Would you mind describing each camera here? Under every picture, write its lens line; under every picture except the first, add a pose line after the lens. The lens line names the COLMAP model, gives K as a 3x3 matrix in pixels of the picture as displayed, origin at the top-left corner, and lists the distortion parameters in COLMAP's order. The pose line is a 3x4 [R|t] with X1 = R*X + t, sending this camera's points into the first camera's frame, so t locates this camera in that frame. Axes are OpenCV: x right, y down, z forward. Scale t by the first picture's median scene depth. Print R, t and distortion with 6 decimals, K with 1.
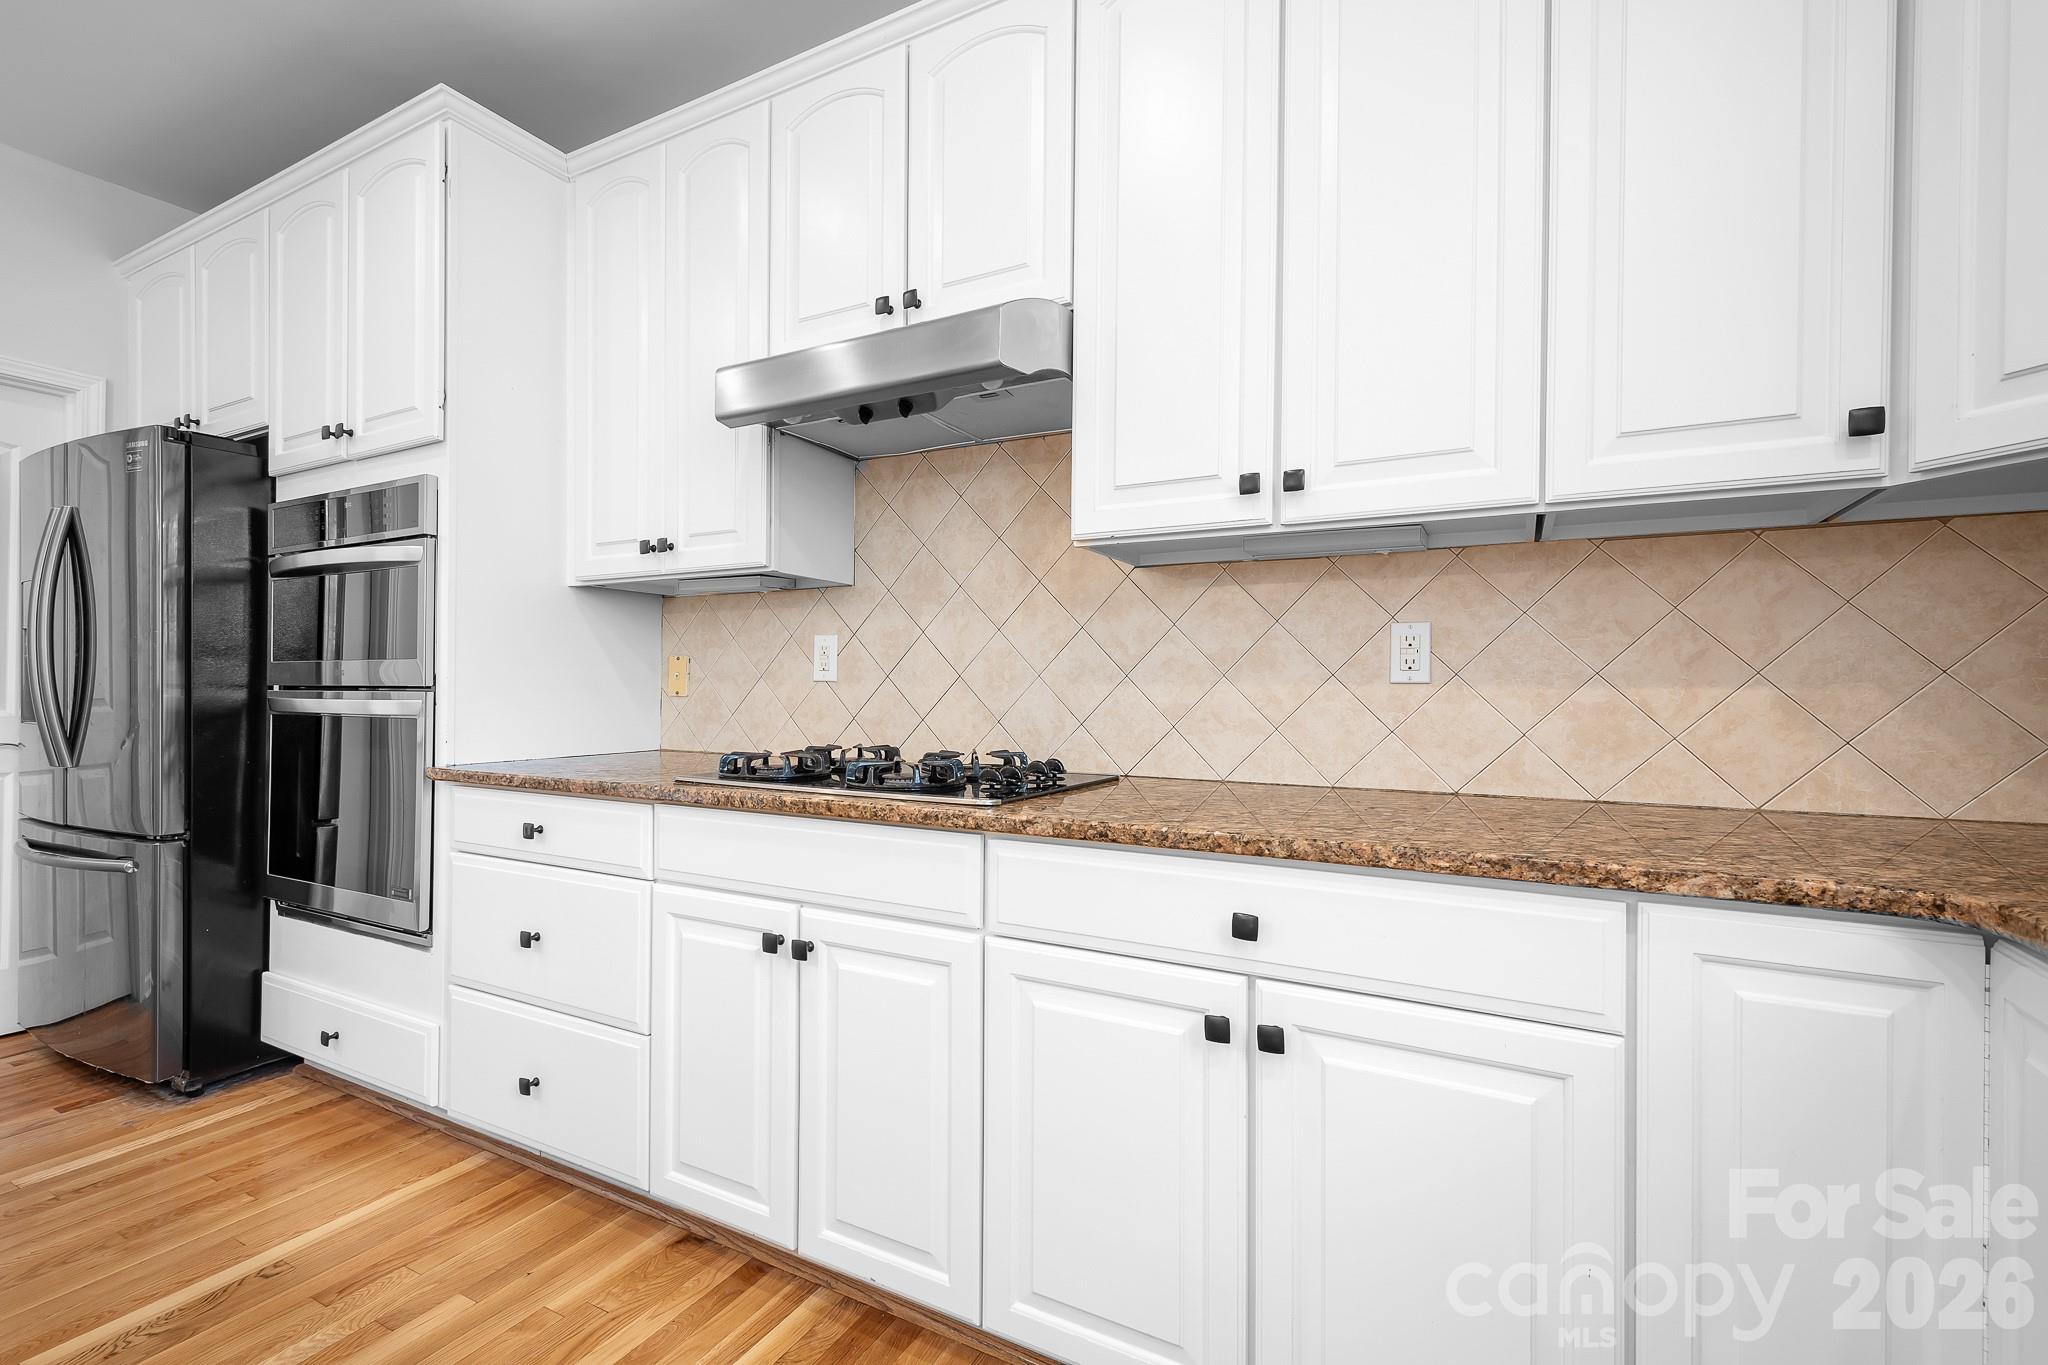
lens RADIAL K [[903.4, 0, 1027.1], [0, 903.4, 690.5], [0, 0, 1]] dist [0.015678, -0.000468]
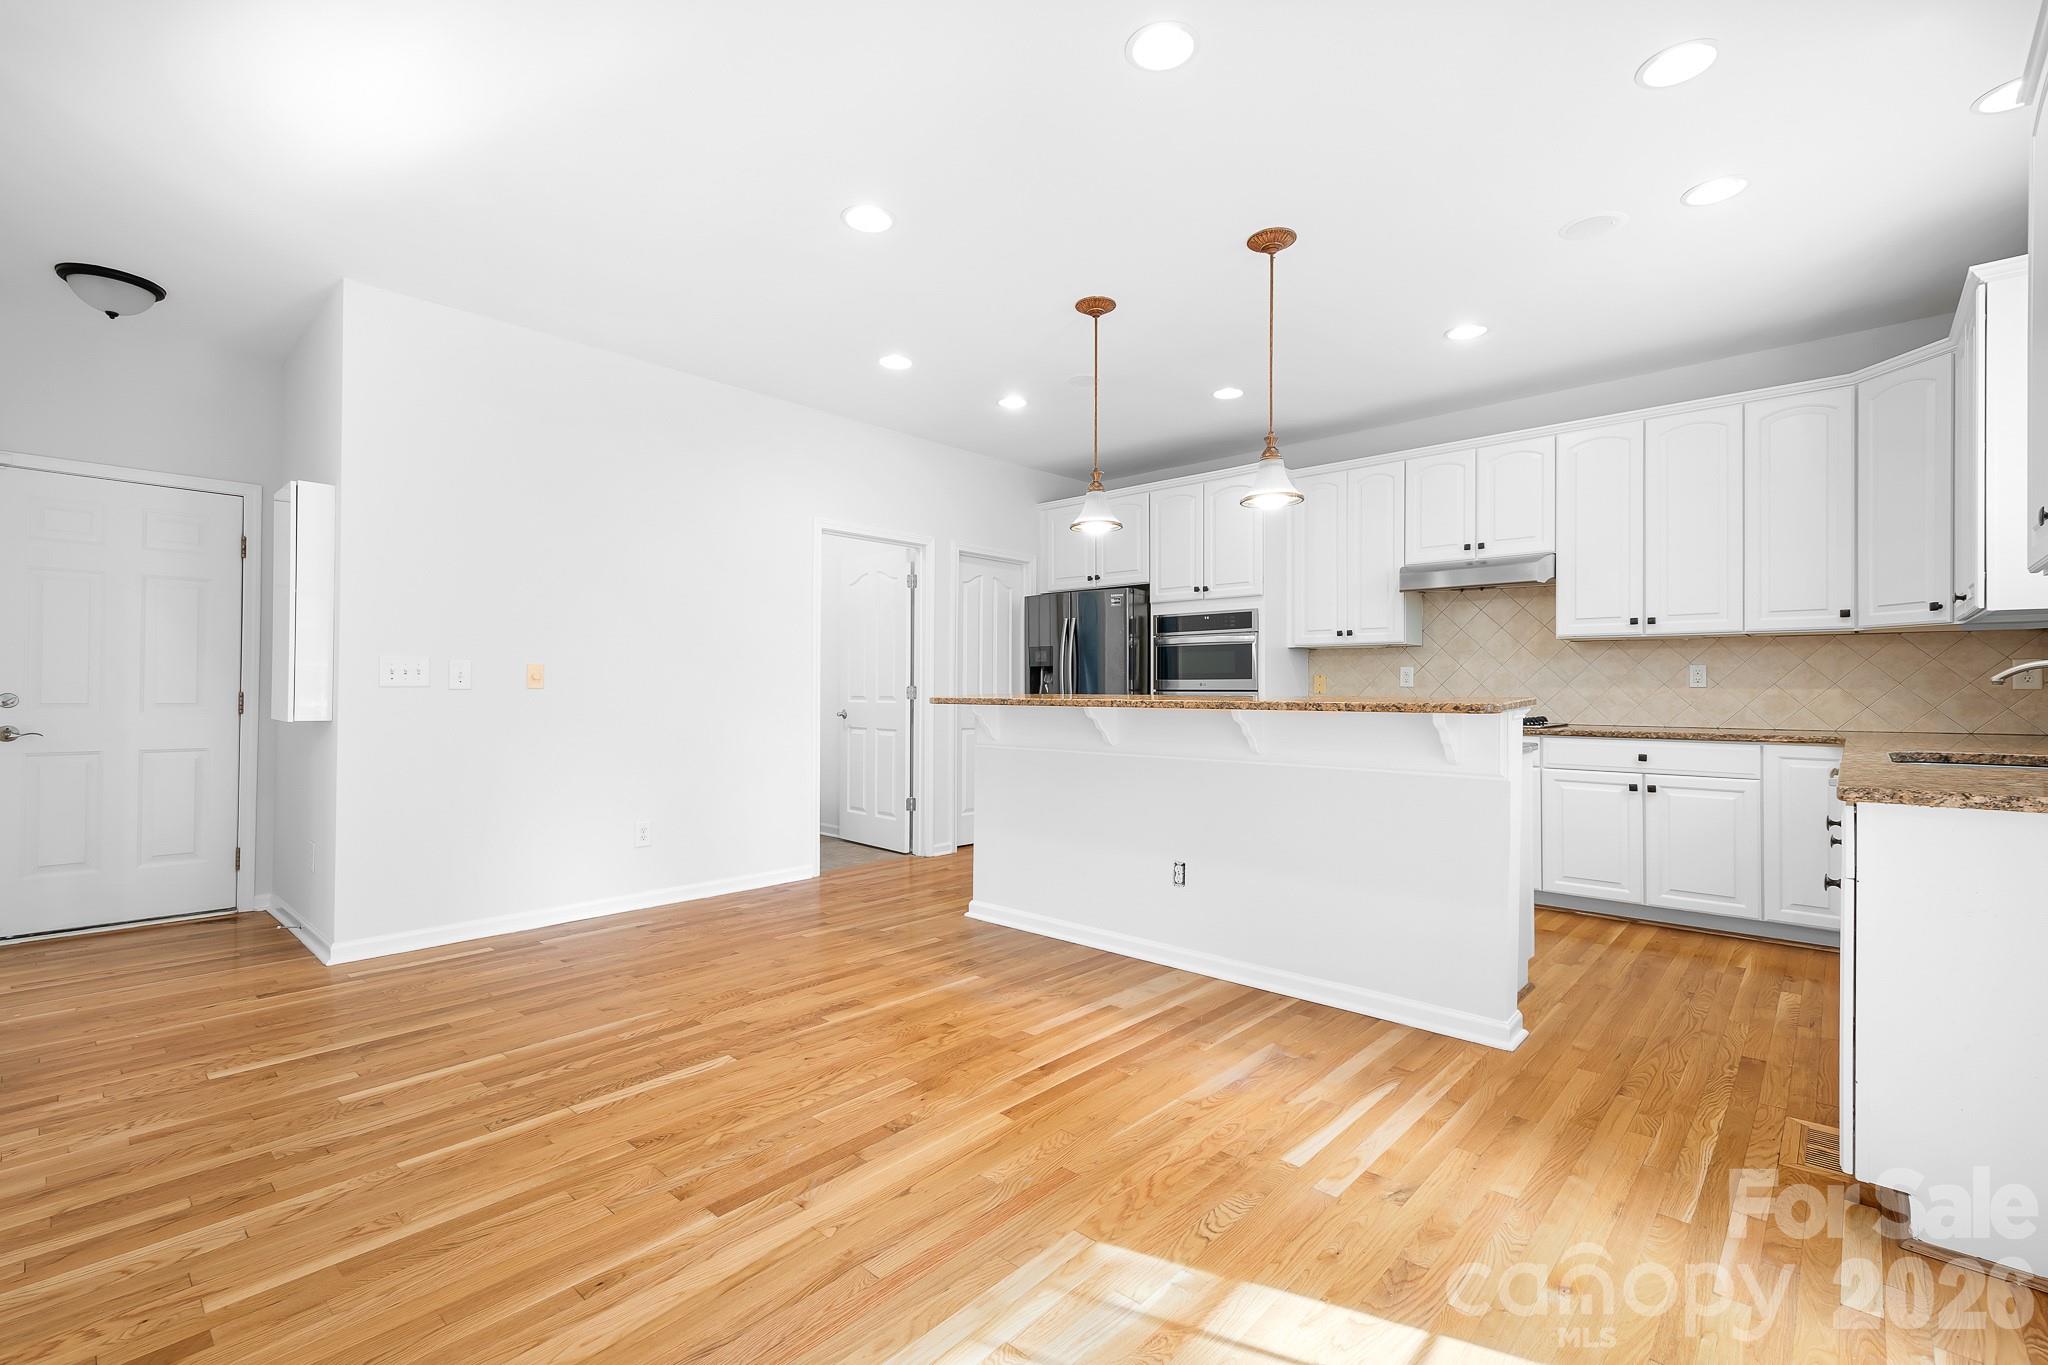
lens RADIAL K [[903.4, 0, 1027.1], [0, 903.4, 690.5], [0, 0, 1]] dist [0.015678, -0.000468]
pose [[0.970639, -0.006515, -0.240452, -0.942660], [0.007841, 0.999959, 0.004556, -0.029433], [0.240412, -0.006308, 0.970650, -2.307468]]
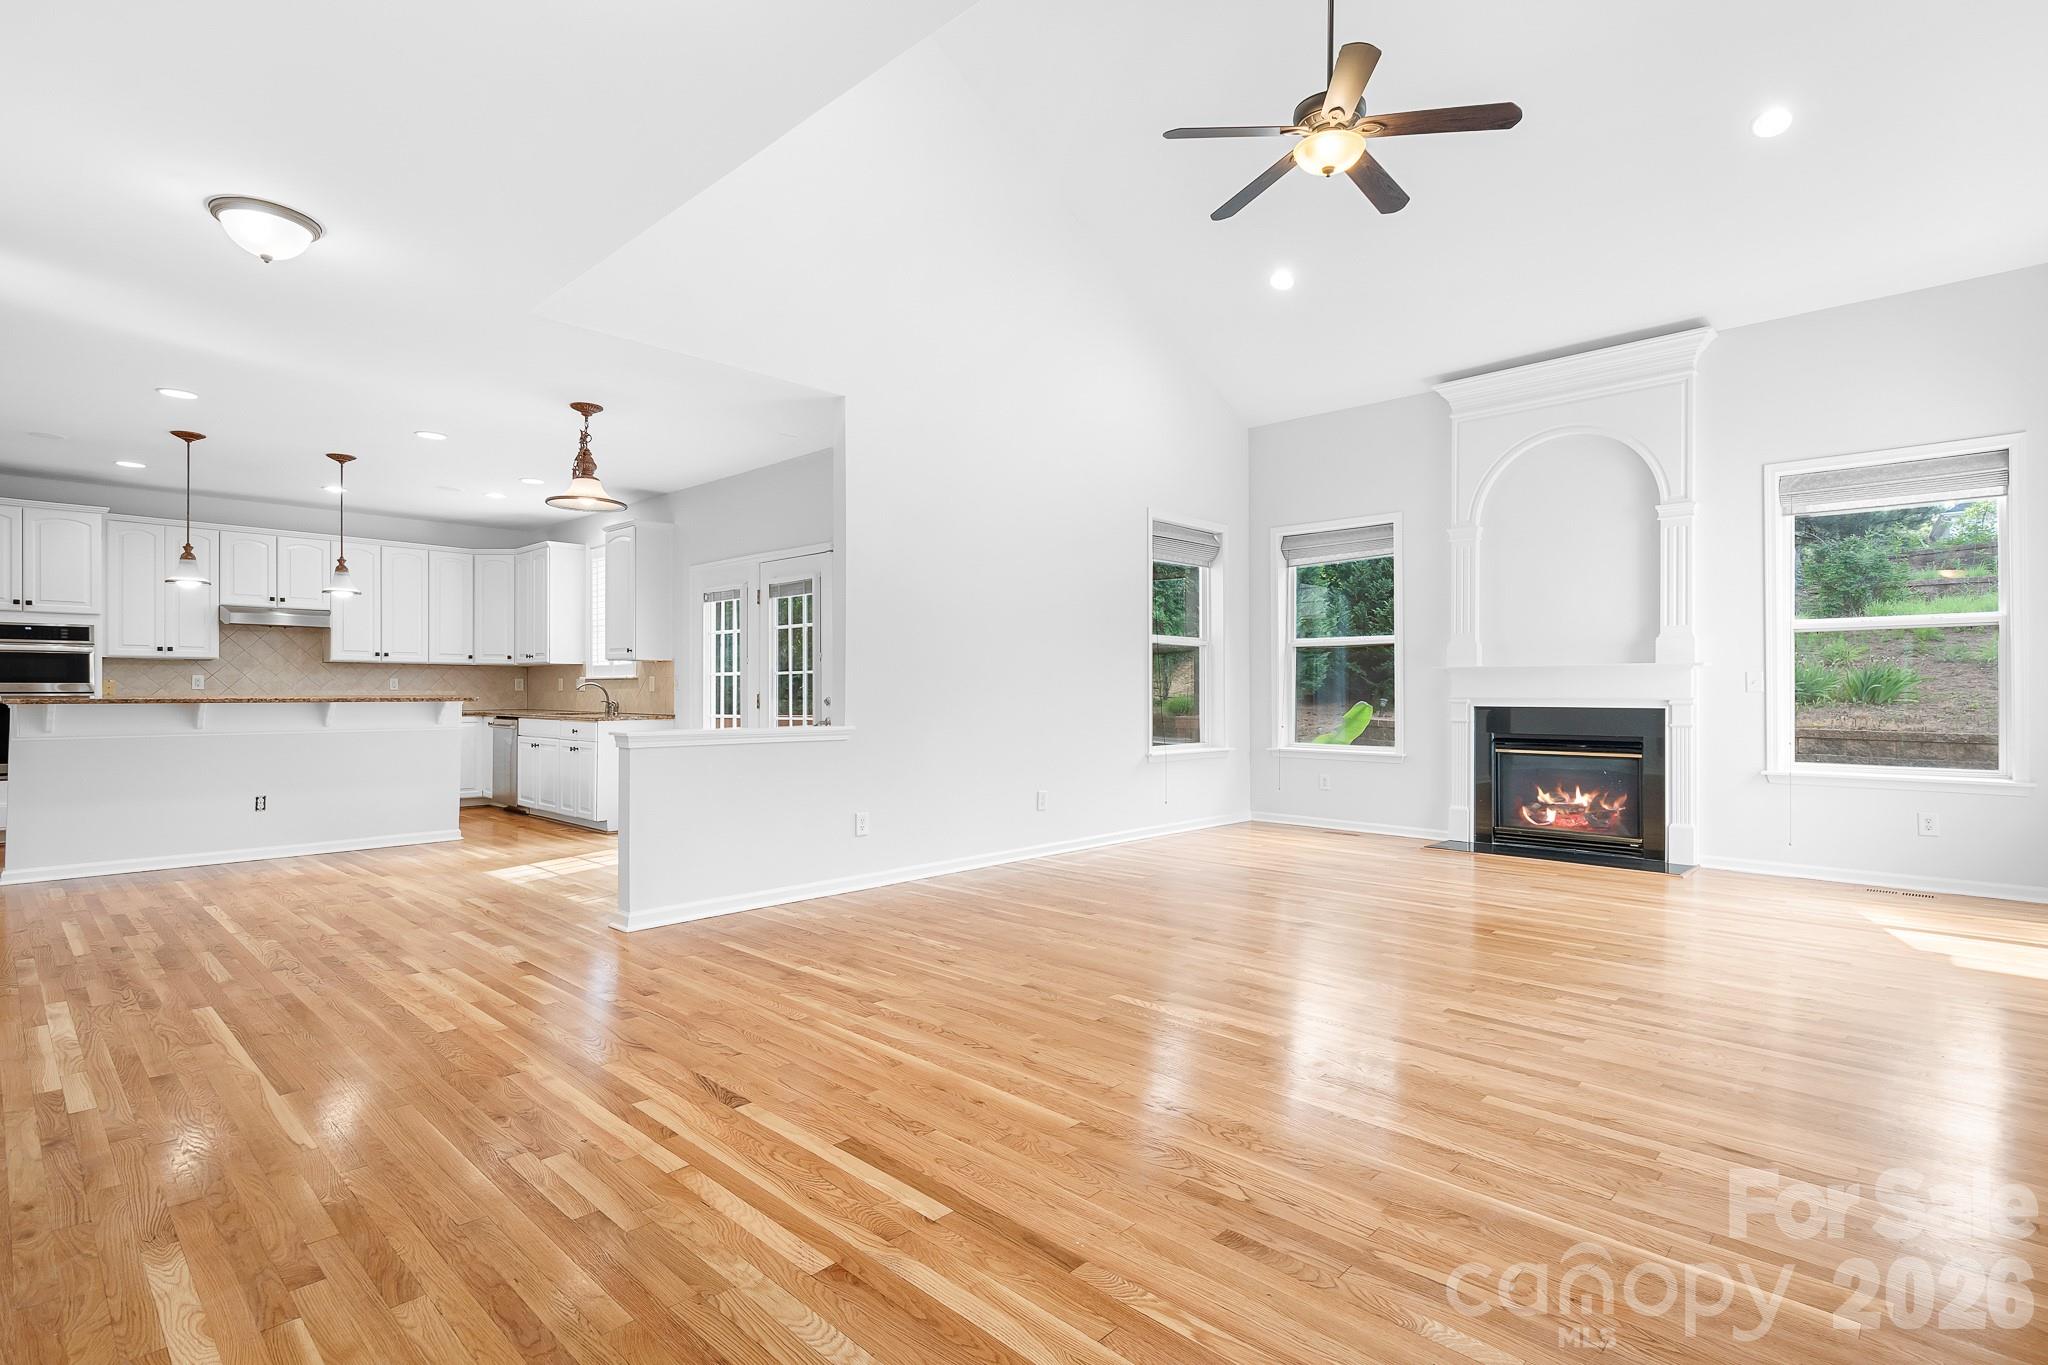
lens RADIAL K [[997.7, 0, 1021.6], [0, 997.7, 688.2], [0, 0, 1]] dist [0.026532, -0.010634]
pose [[0.263681, -0.004843, 0.964598, -4.477056], [-0.003693, 0.999975, 0.006030, -0.071705], [-0.964603, -0.005152, 0.263657, -4.245818]]
